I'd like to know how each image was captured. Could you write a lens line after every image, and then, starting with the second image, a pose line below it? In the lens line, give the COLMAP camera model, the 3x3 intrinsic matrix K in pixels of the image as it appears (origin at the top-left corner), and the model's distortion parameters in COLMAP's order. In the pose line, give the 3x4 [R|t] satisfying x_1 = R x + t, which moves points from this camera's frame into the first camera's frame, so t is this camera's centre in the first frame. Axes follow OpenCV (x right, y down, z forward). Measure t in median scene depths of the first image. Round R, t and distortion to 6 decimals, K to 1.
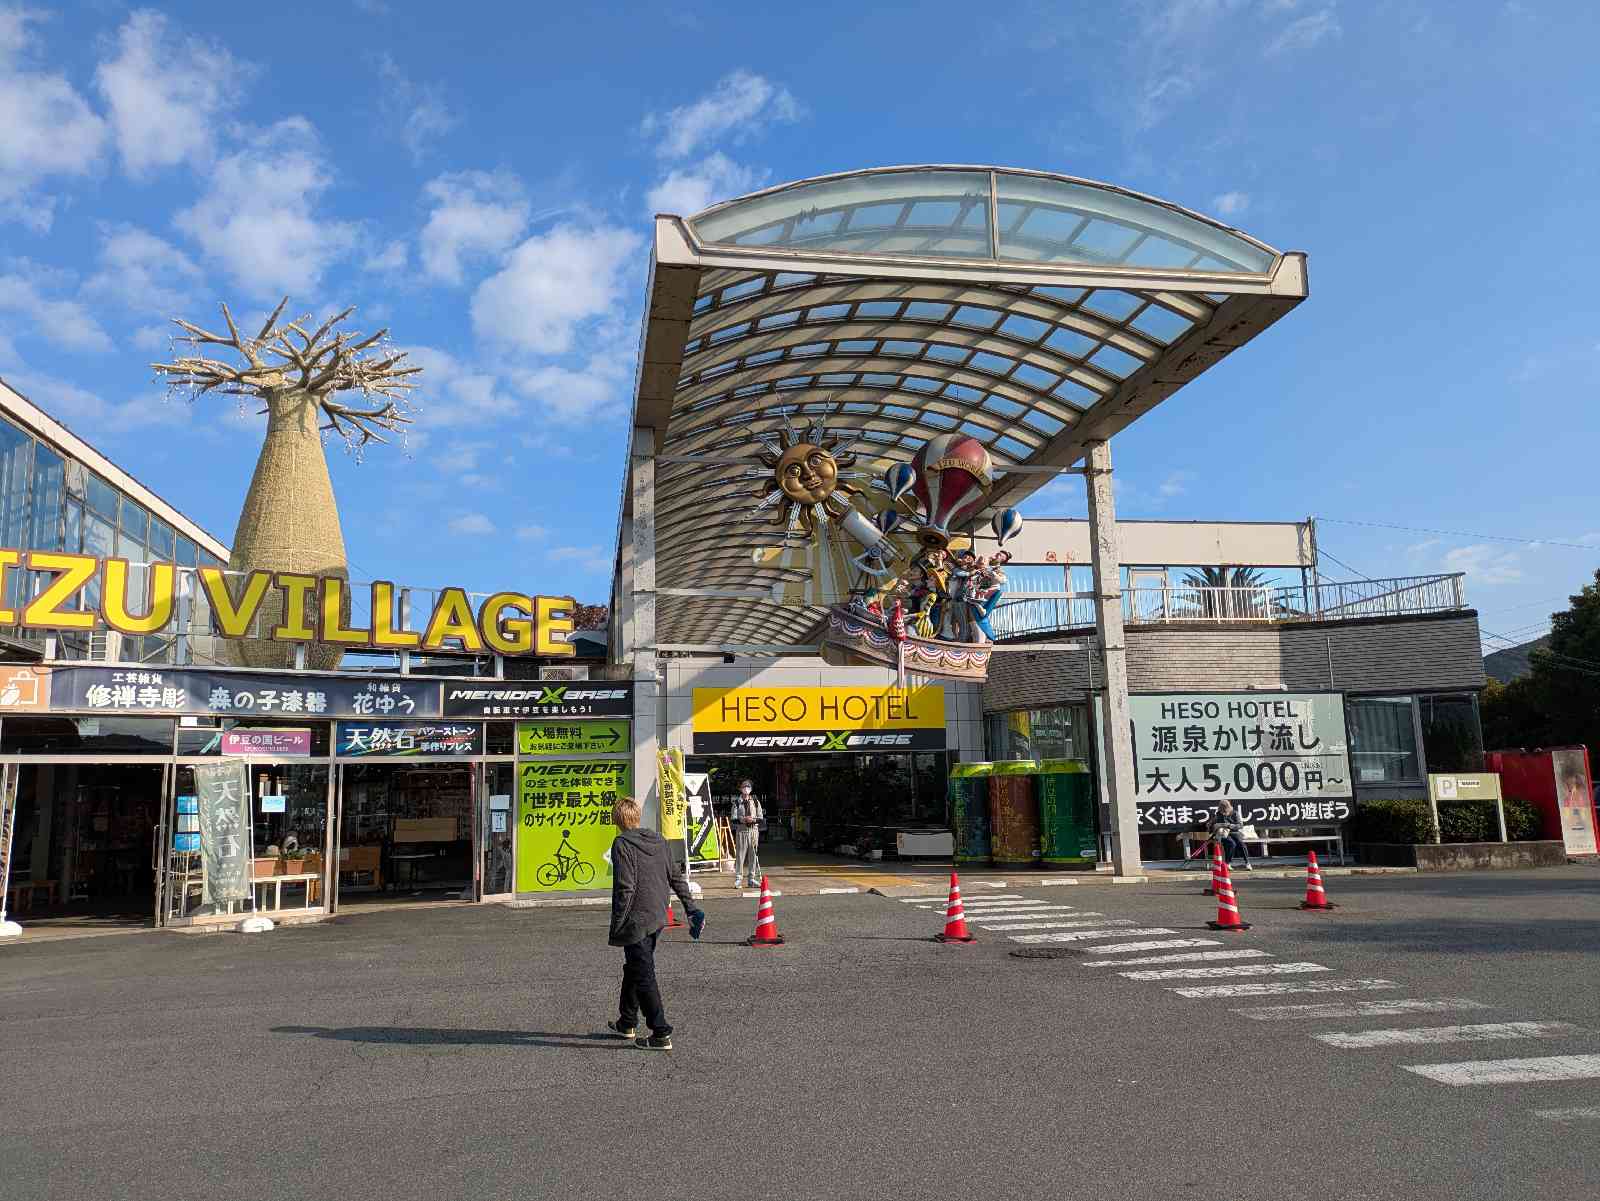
lens RADIAL K [[1208.6, 0, 825.0], [0, 1208.6, 625.8], [0, 0, 1]] dist [0.057785, -0.047353]
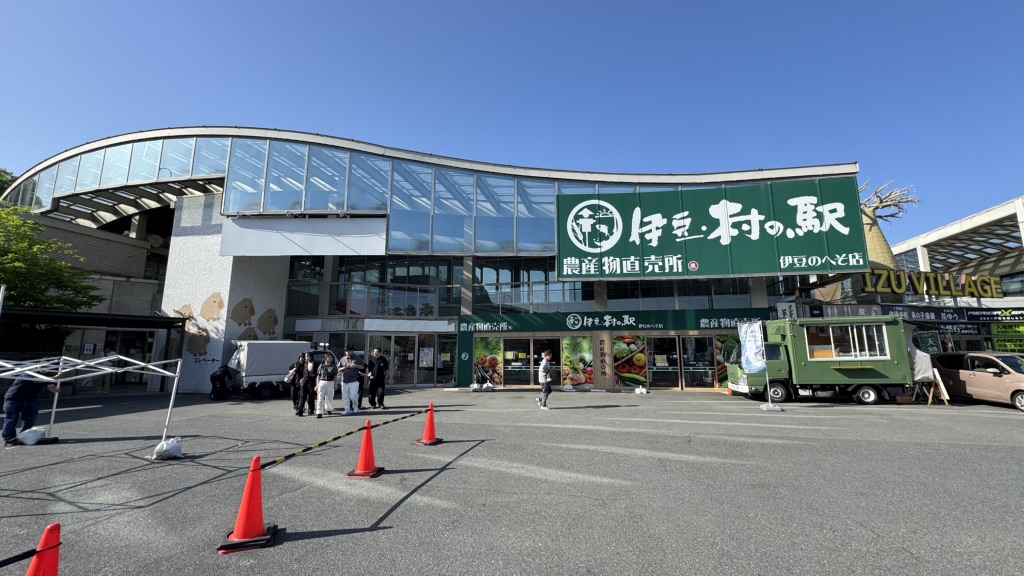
lens RADIAL K [[405.2, 0, 516.9], [0, 405.2, 289.4], [0, 0, 1]] dist [-0.005011, -0.000243]
pose [[0.914217, -0.037511, -0.403484, -0.799250], [0.034746, 0.999296, -0.014173, -0.017893], [0.403732, -0.001062, 0.914877, -0.230360]]
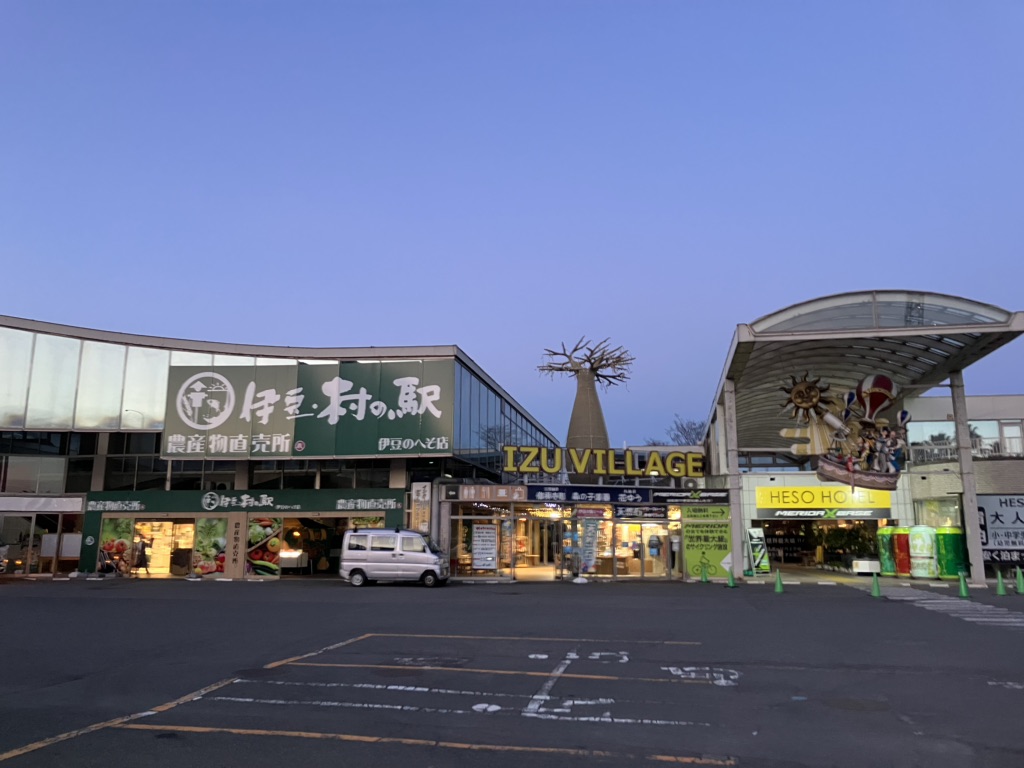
lens RADIAL K [[847.1, 0, 512.1], [0, 847.1, 377.9], [0, 0, 1]] dist [0.081988, -0.145149]
pose [[0.928560, -0.040662, -0.368948, 0.065034], [0.024695, 0.998547, -0.047899, -0.094926], [0.370359, 0.035366, 0.928215, -0.661901]]
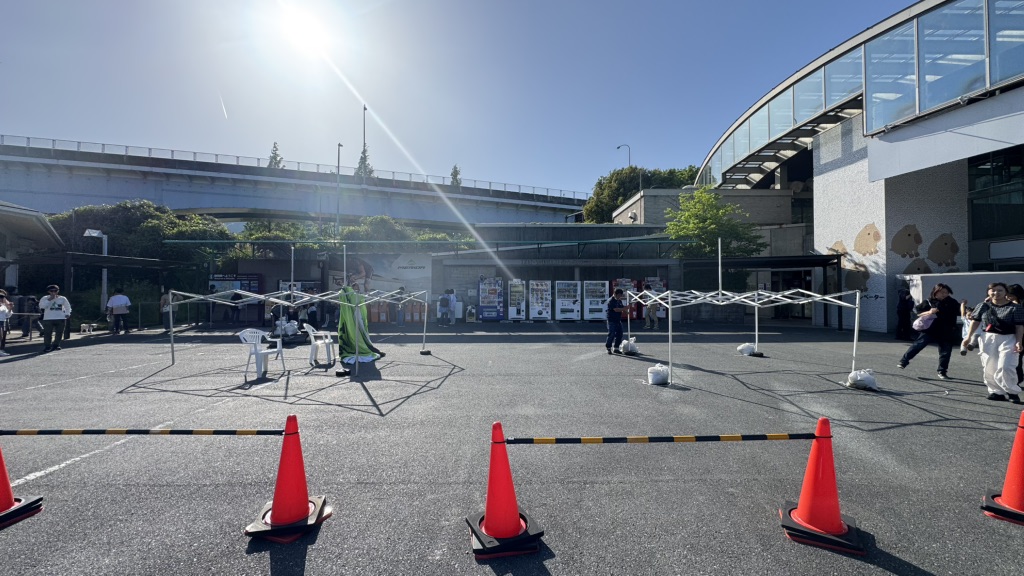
lens RADIAL K [[405.2, 0, 505.1], [0, 405.2, 289.5], [0, 0, 1]] dist [-0.005011, -0.000243]
pose [[-0.205415, 0.015762, -0.978548, -0.814942], [0.148340, 0.988819, -0.015212, -0.013249], [0.967367, -0.148283, -0.205457, -0.242828]]
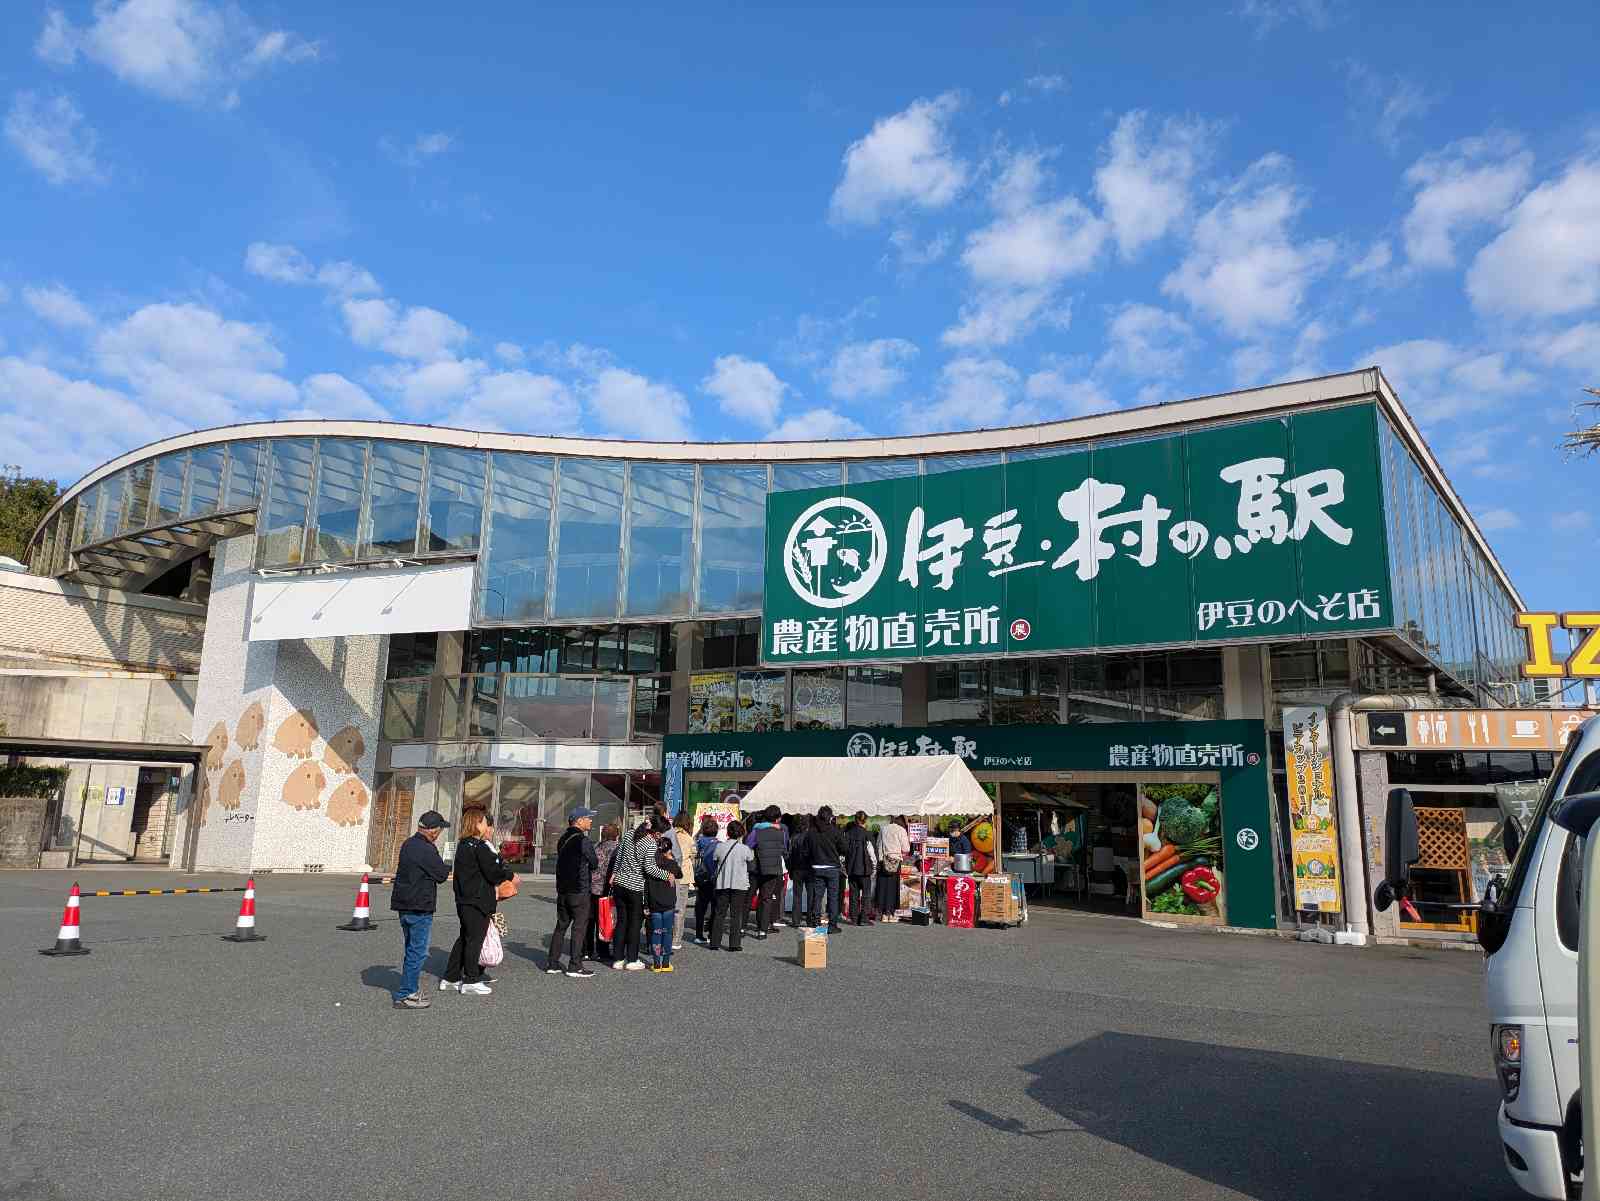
lens RADIAL K [[1208.6, 0, 763.0], [0, 1208.6, 560.7], [0, 0, 1]] dist [0.057785, -0.047353]
pose [[0.671859, -0.113616, -0.731913, -0.224033], [0.061101, 0.993299, -0.098104, -0.030461], [0.738154, 0.021191, 0.674299, -0.264811]]
